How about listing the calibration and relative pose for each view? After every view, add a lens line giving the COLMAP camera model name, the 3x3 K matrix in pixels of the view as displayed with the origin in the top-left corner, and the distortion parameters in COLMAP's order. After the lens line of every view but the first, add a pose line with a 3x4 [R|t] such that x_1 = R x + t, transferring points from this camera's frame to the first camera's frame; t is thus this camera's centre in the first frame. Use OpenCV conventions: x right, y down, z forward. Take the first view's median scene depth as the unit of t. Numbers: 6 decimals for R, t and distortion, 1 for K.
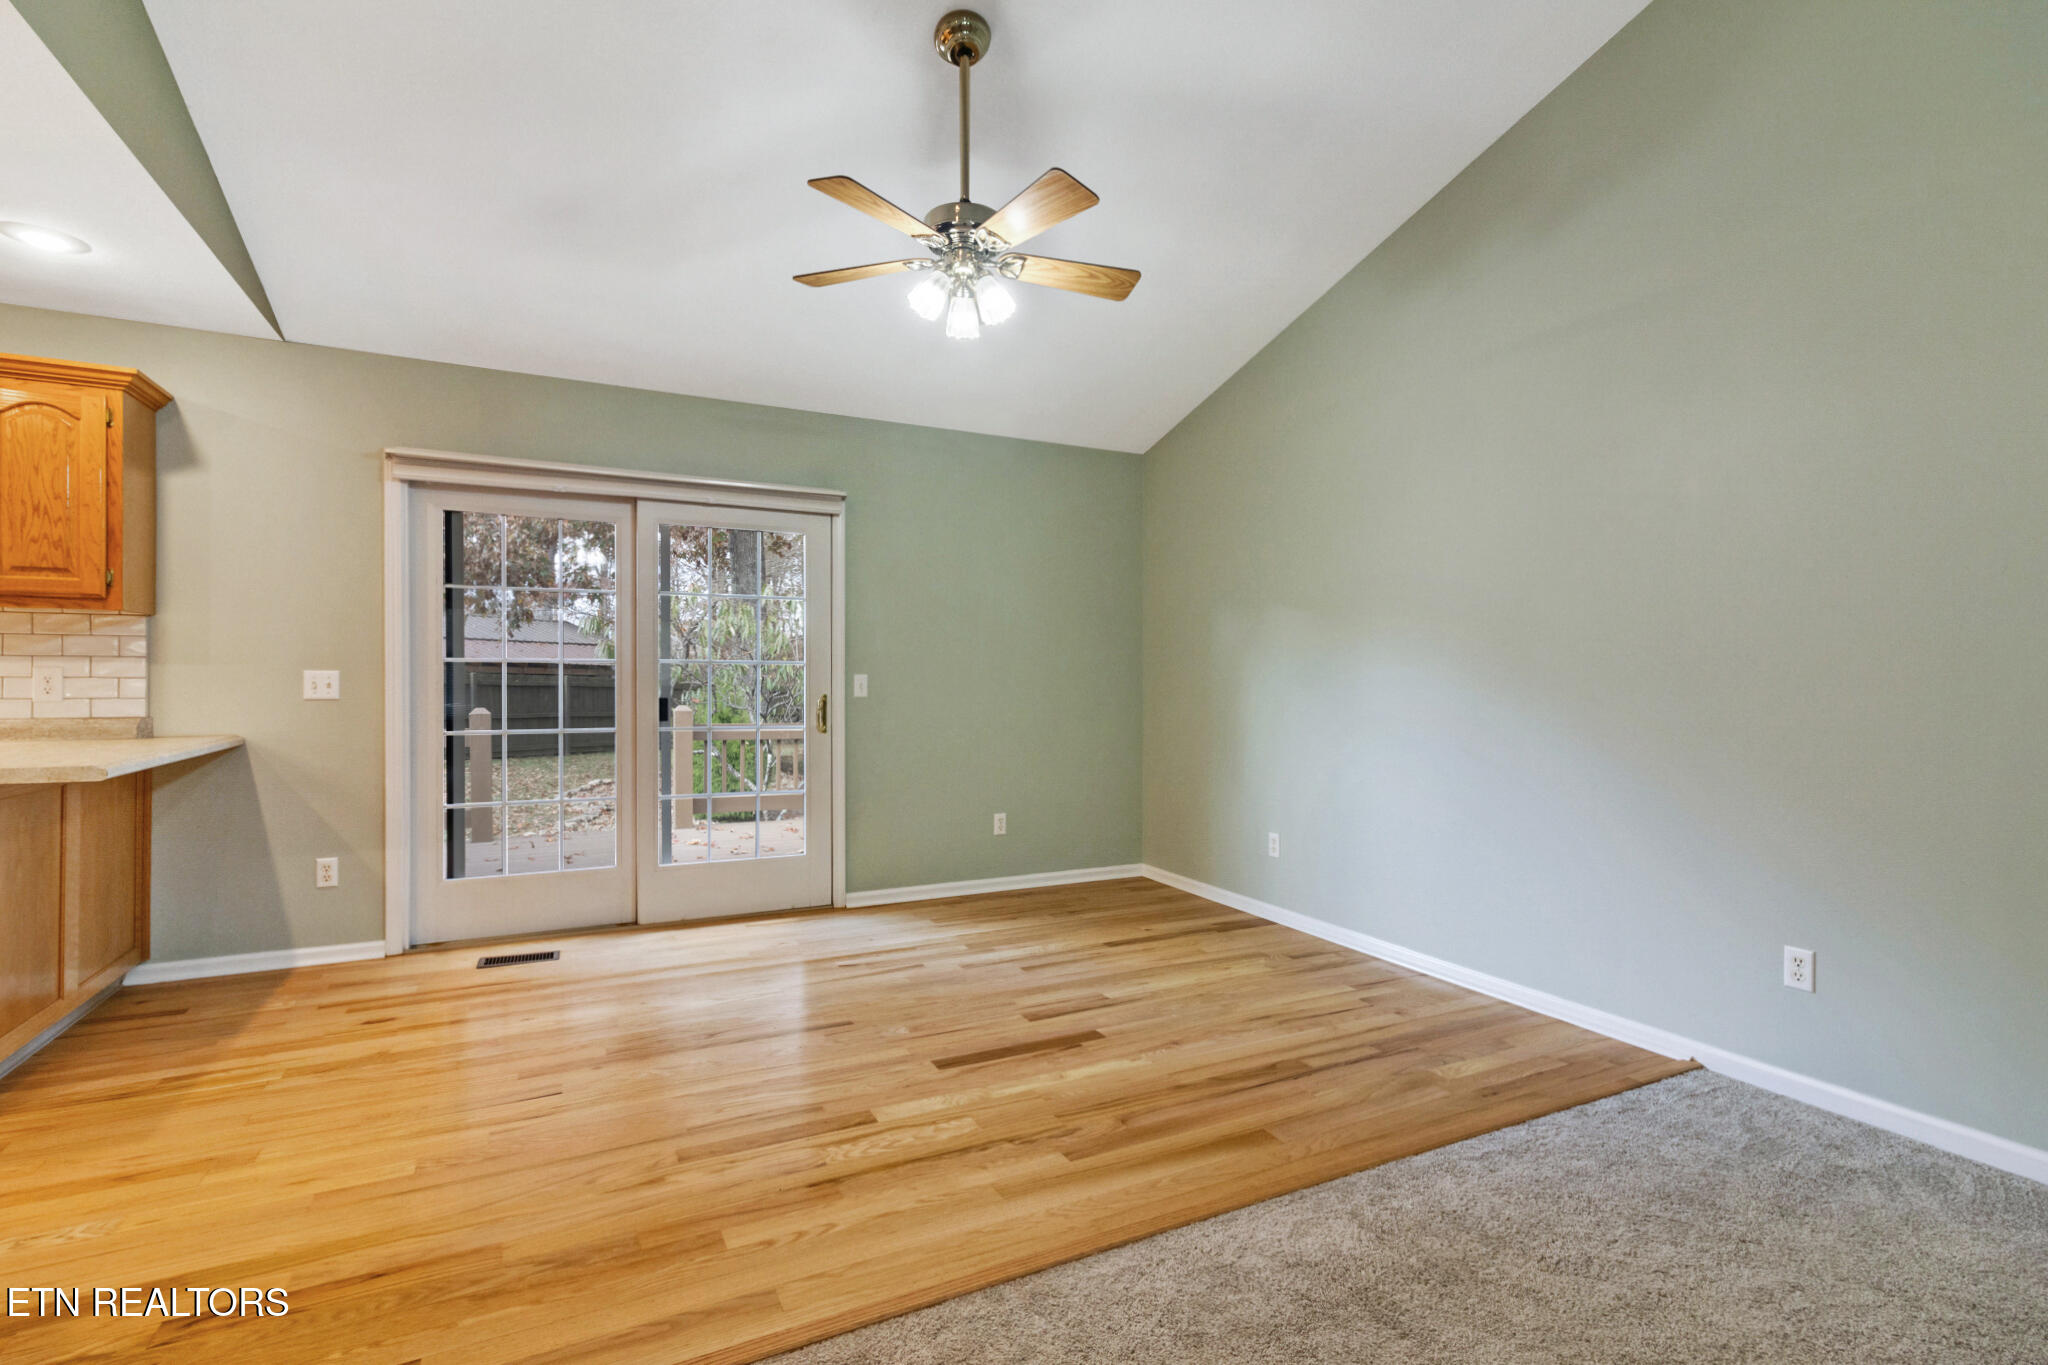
lens RADIAL K [[934.0, 0, 1007.8], [0, 934.0, 683.2], [0, 0, 1]] dist [0.001757, -0.002417]
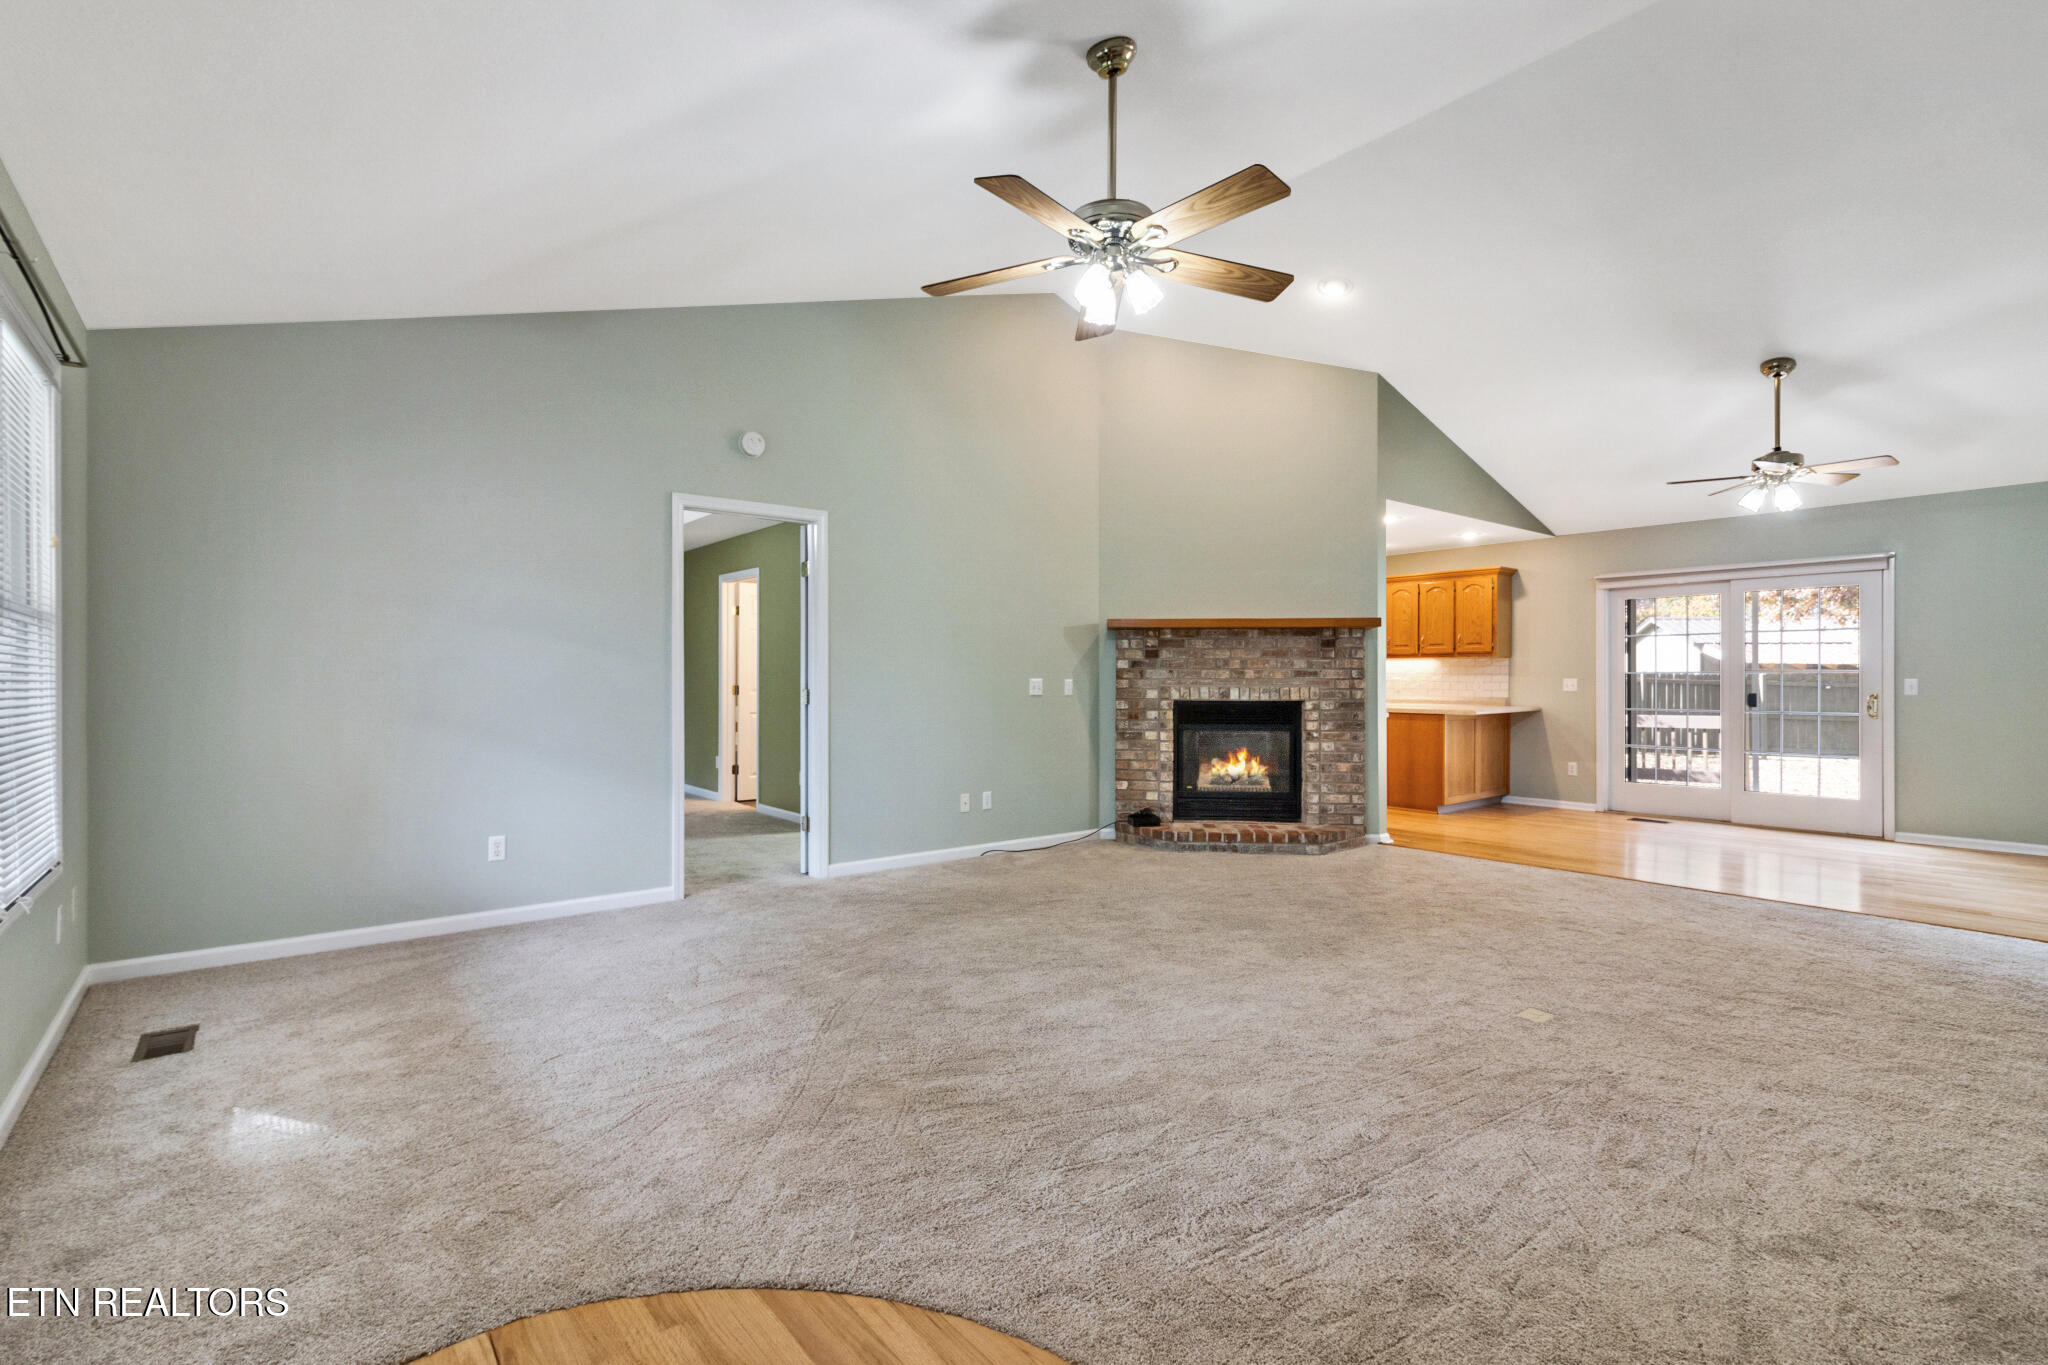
lens RADIAL K [[934.0, 0, 1019.4], [0, 934.0, 682.8], [0, 0, 1]] dist [0.001757, -0.002417]
pose [[0.222757, -0.001085, -0.974873, 1.159065], [-0.003045, 0.999994, -0.001809, 0.004062], [0.974869, 0.003371, 0.222752, -0.791768]]
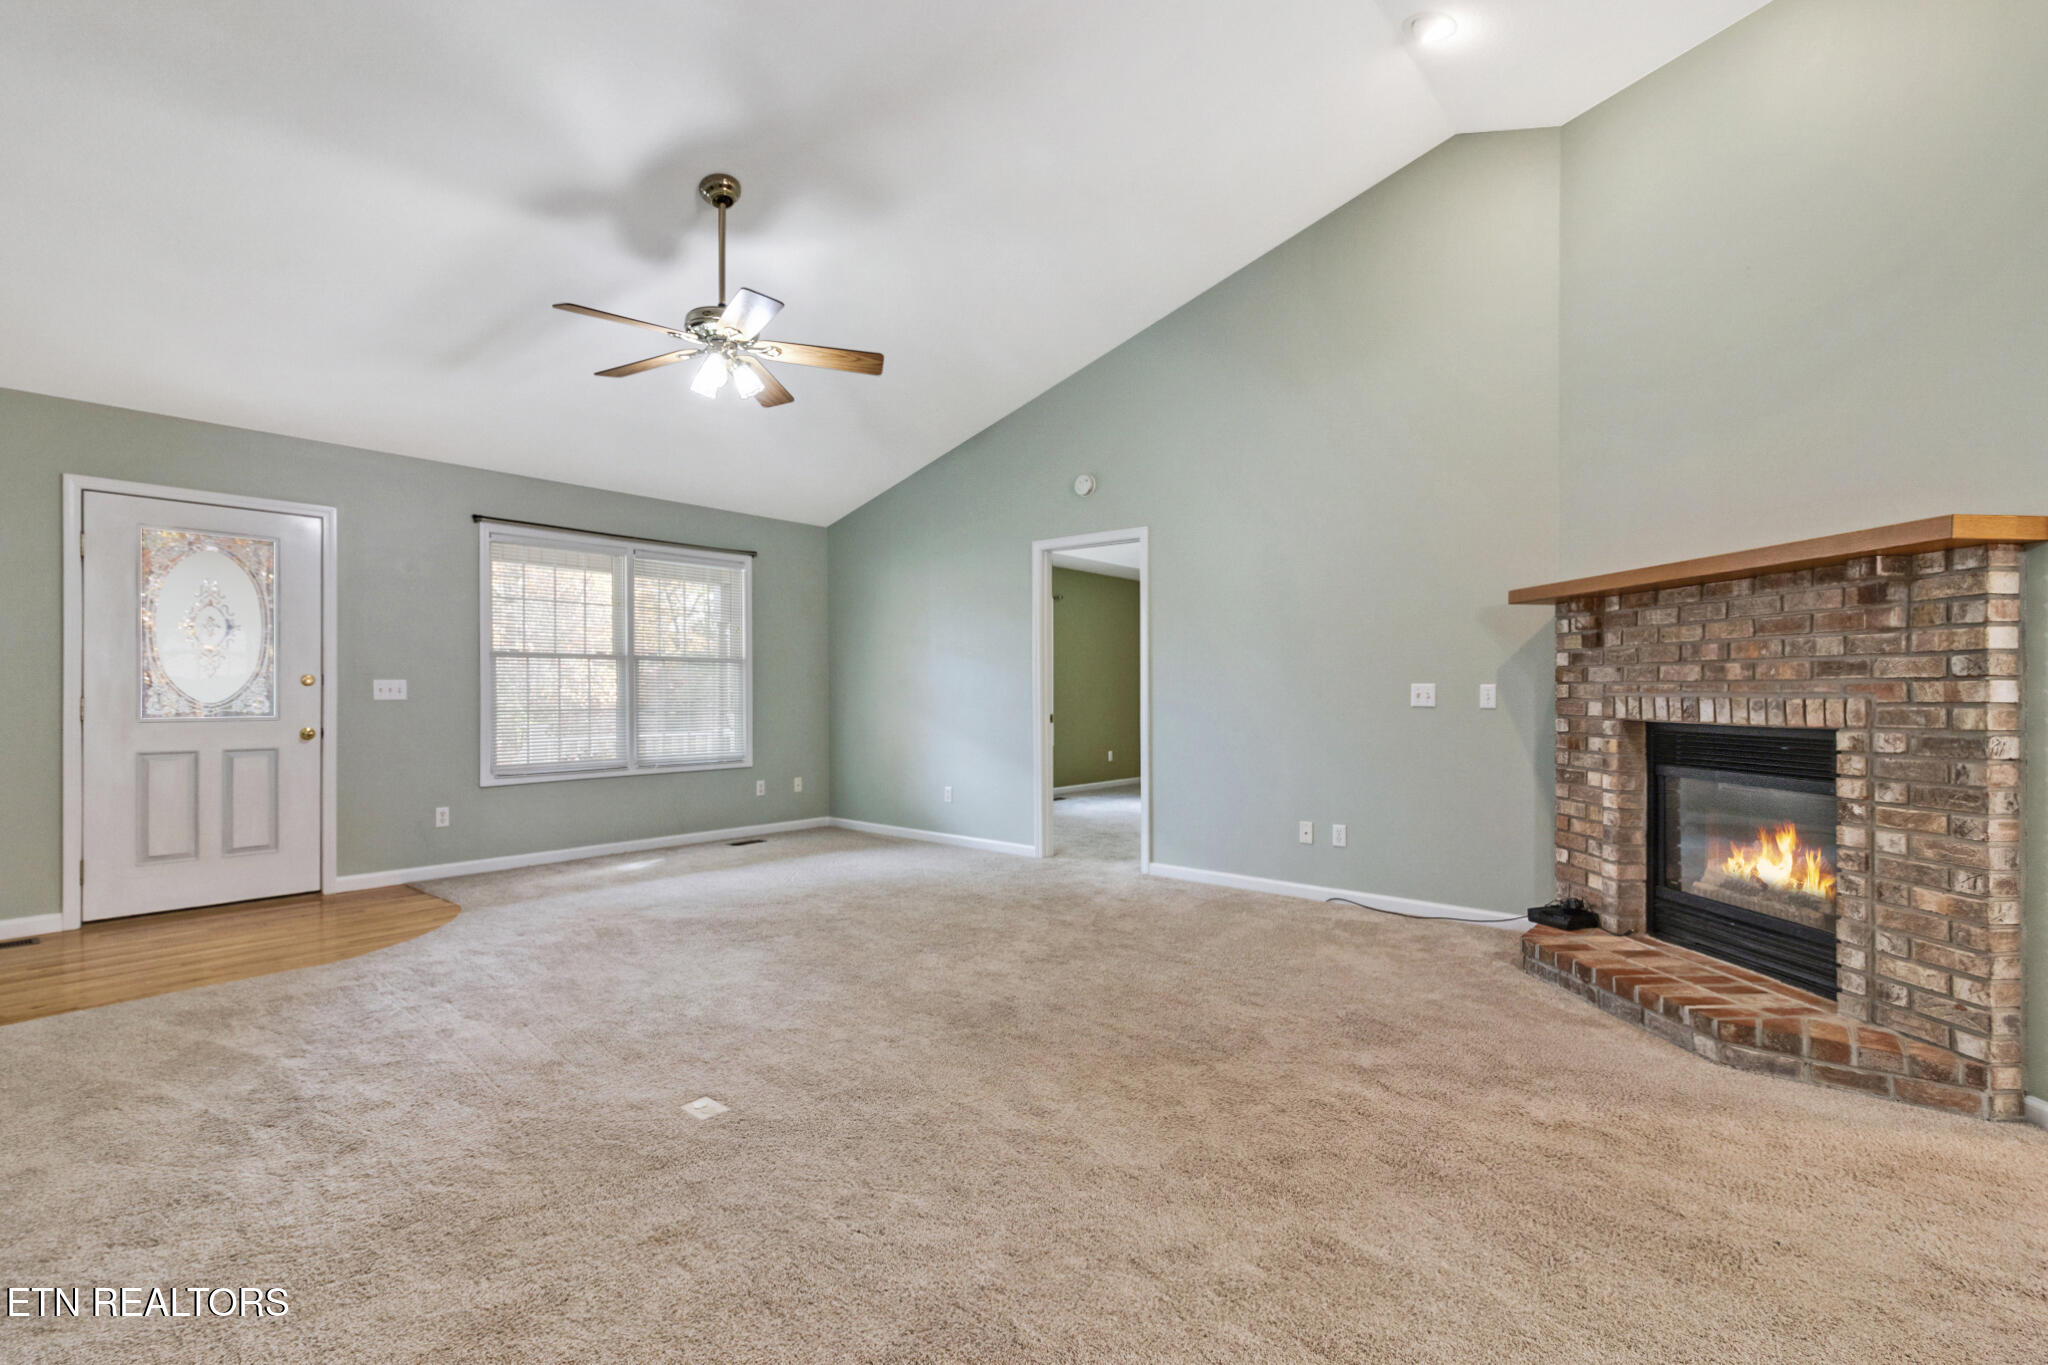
lens RADIAL K [[934.0, 0, 1012.9], [0, 934.0, 689.1], [0, 0, 1]] dist [0.001757, -0.002417]
pose [[-0.914168, -0.008884, -0.405238, 0.495989], [-0.009493, 0.999955, -0.000507, 0.006514], [0.405224, 0.003384, -0.914211, 0.551383]]
